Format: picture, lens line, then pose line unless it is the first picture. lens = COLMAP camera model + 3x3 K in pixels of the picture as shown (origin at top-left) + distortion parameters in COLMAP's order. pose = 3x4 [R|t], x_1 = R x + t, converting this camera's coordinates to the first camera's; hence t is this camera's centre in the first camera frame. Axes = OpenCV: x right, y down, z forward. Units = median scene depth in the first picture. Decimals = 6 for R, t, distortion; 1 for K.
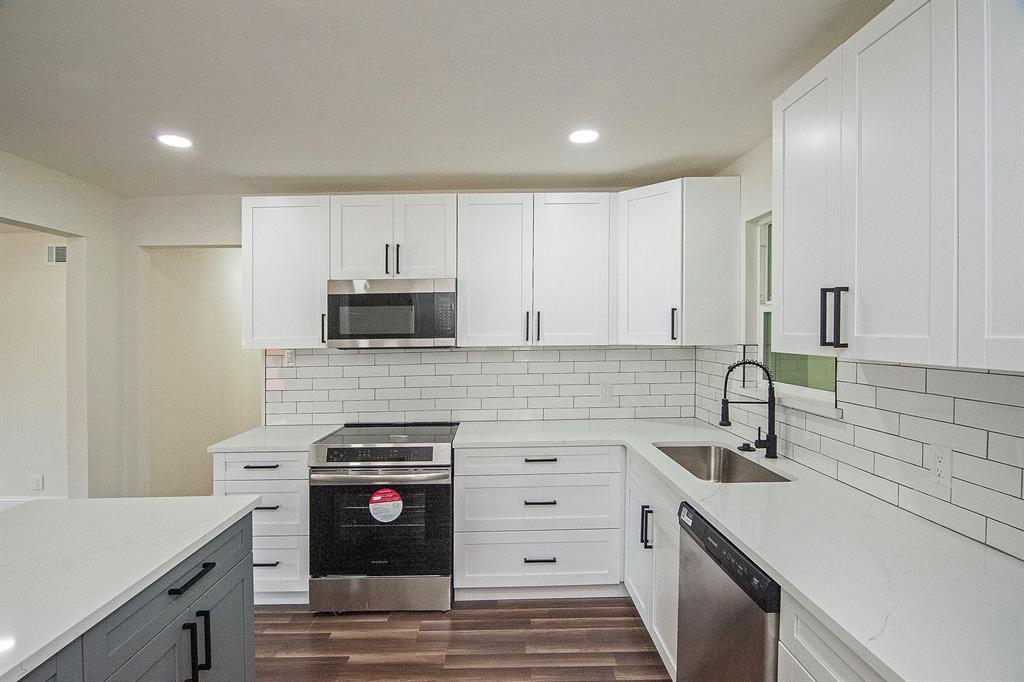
lens RADIAL K [[523.2, 0, 507.5], [0, 523.2, 334.6], [0, 0, 1]] dist [-0.006780, -0.001109]
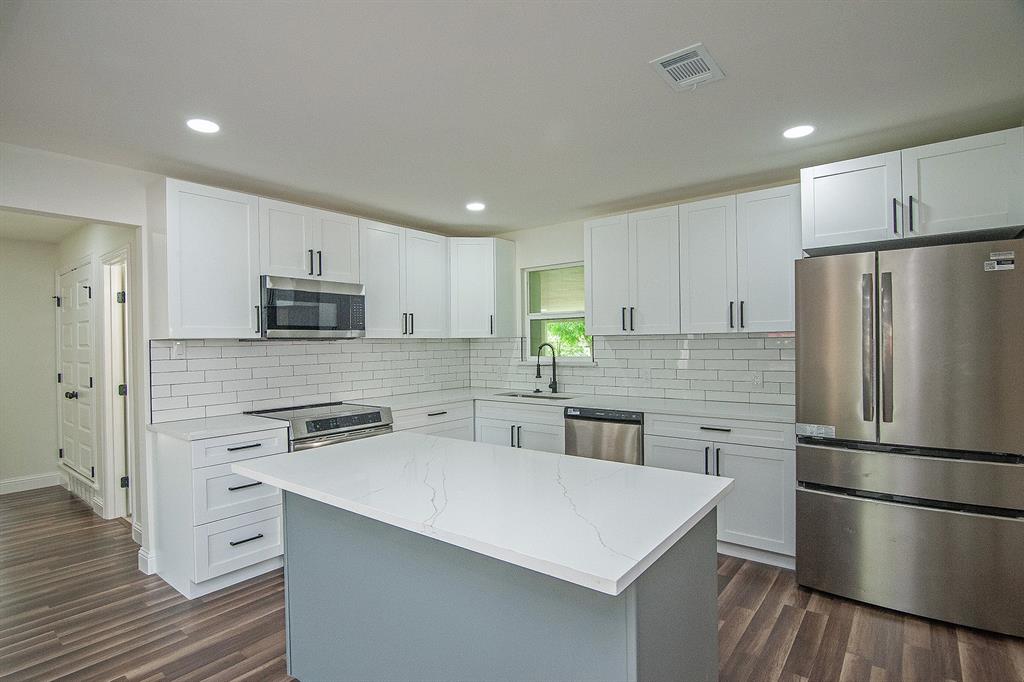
lens RADIAL K [[523.2, 0, 504.9], [0, 523.2, 344.6], [0, 0, 1]] dist [-0.006780, -0.001109]
pose [[0.622596, 0.003640, 0.782535, -0.874955], [0.009082, 0.999888, -0.011876, 0.057222], [-0.782491, 0.014501, 0.622494, -0.062279]]
